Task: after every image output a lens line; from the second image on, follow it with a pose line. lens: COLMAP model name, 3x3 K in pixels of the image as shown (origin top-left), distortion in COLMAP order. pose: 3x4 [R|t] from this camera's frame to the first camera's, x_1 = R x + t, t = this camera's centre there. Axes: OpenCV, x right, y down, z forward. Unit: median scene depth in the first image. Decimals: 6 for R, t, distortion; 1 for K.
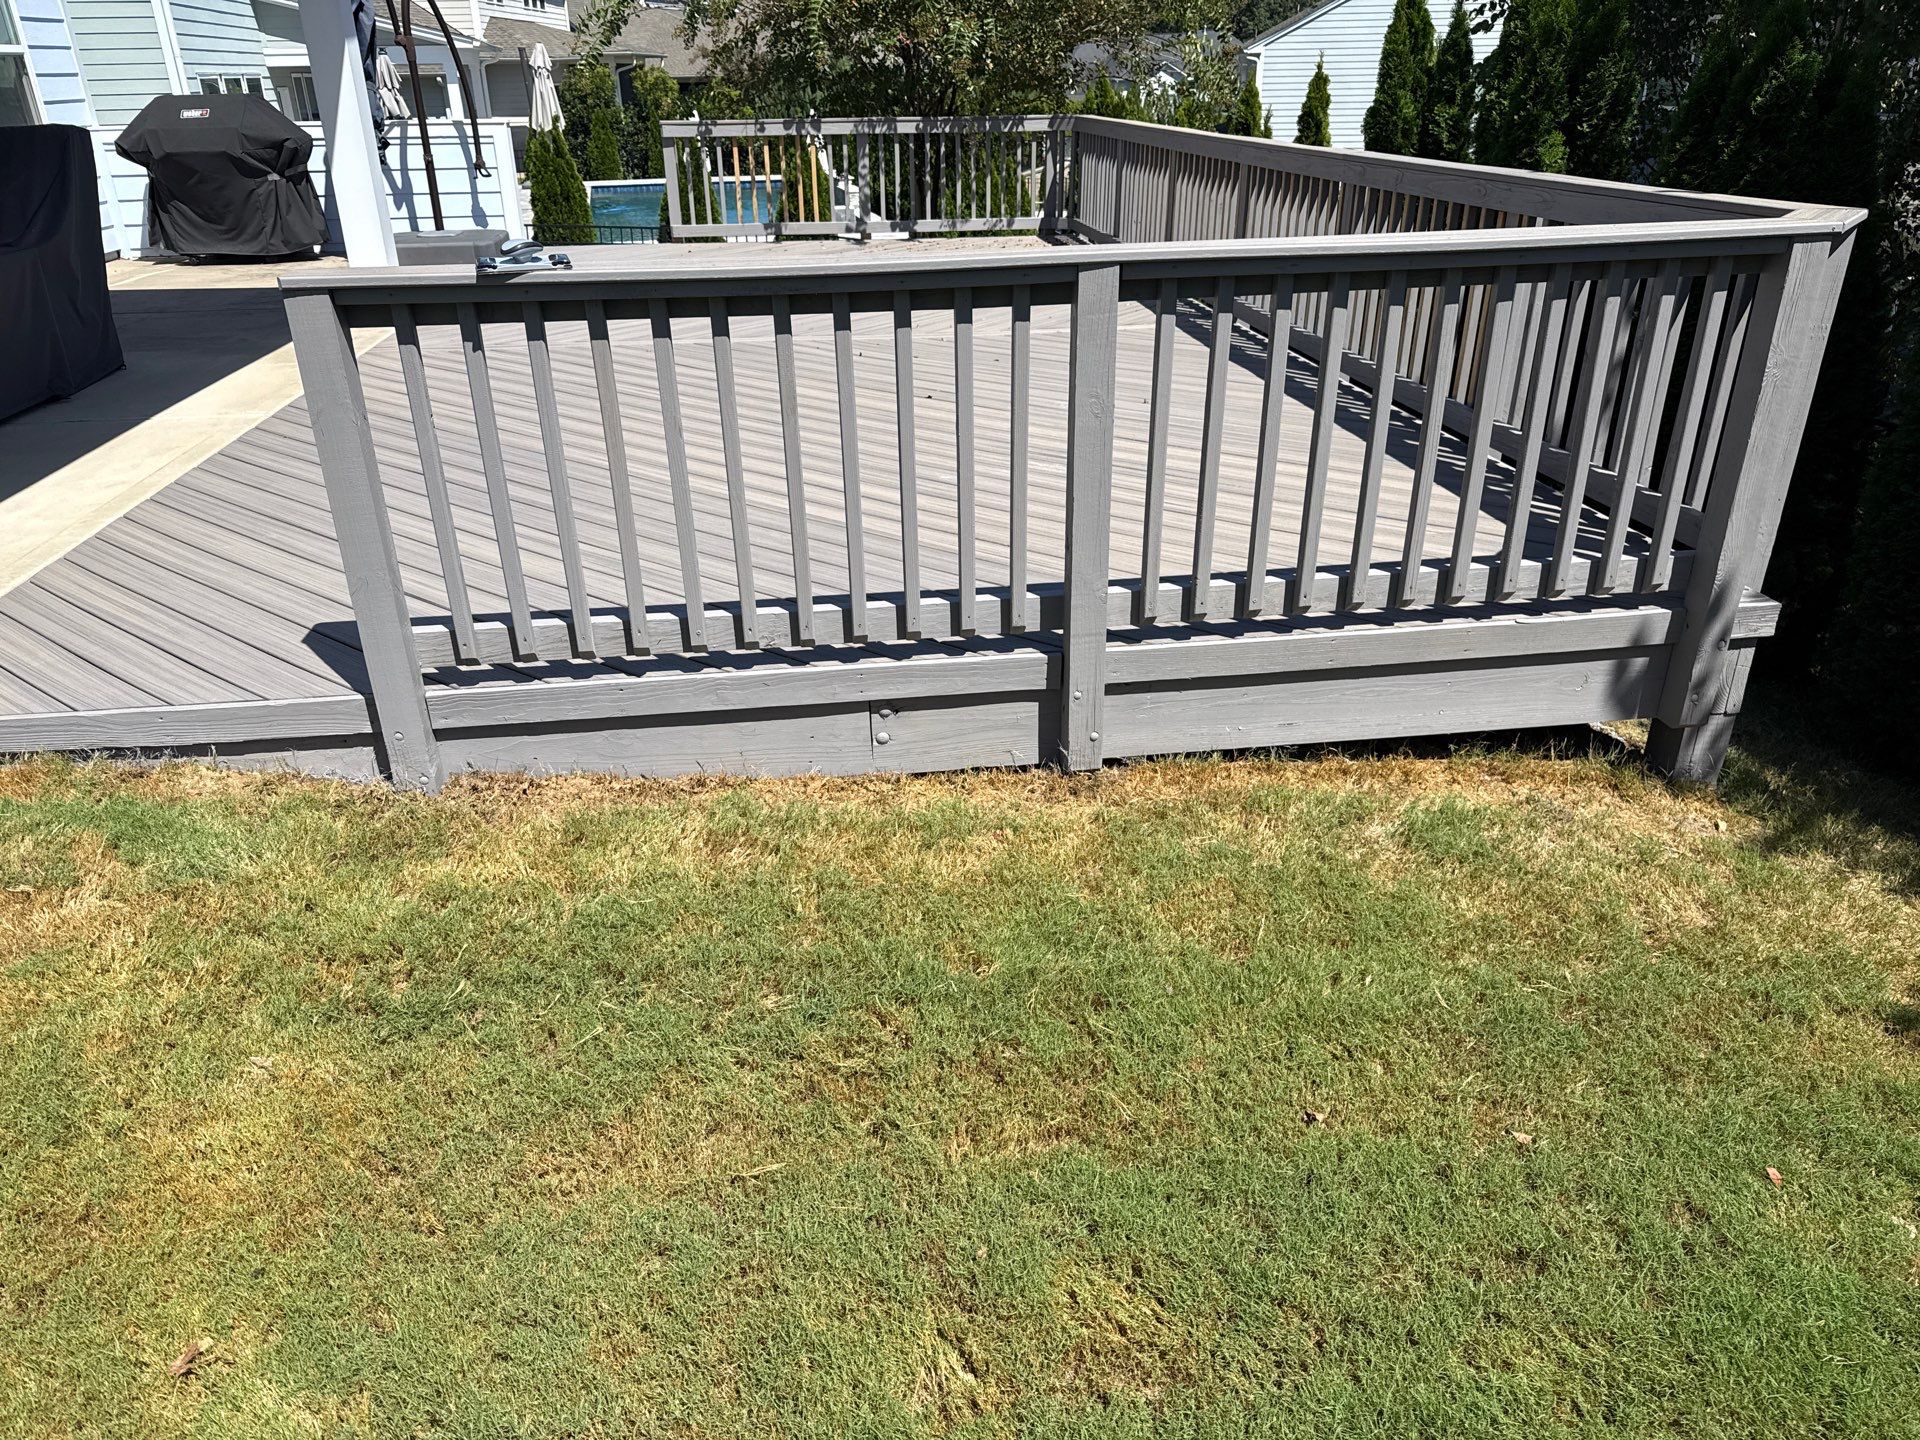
lens RADIAL K [[1423.6, 0, 960.0], [0, 1423.6, 720.0], [0, 0, 1]] dist [0.004751, 0.000498]
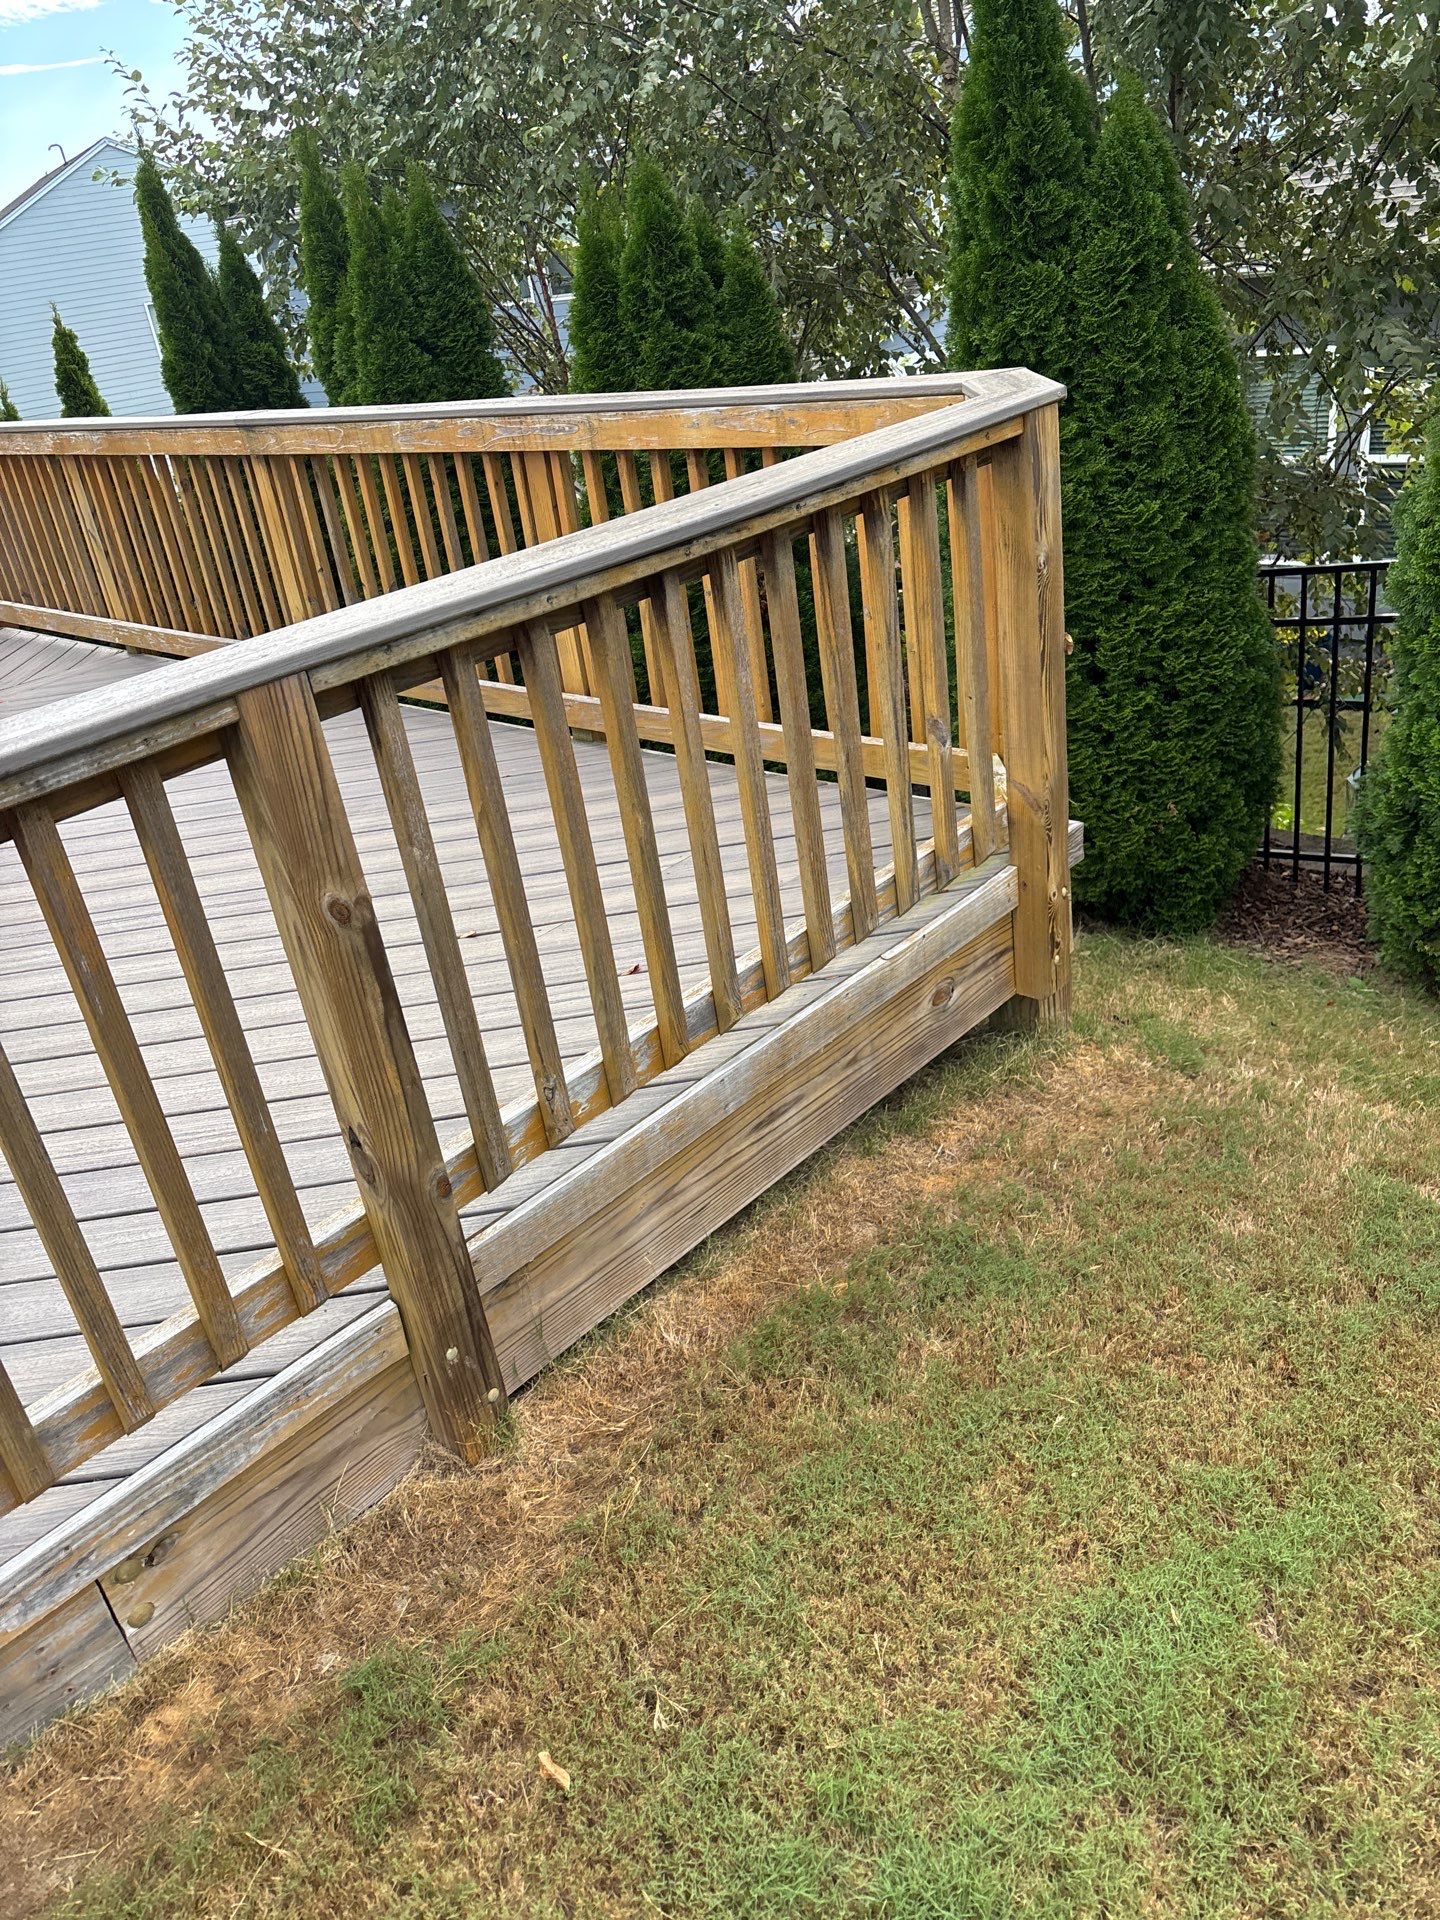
lens RADIAL K [[1423.6, 0, 720.0], [0, 1423.6, 960.0], [0, 0, 1]] dist [0.004751, 0.000498]
pose [[0.751365, -0.370752, 0.545888, -0.052011], [0.372491, 0.921141, 0.112913, -0.107637], [-0.544703, 0.118500, 0.830215, 0.235525]]
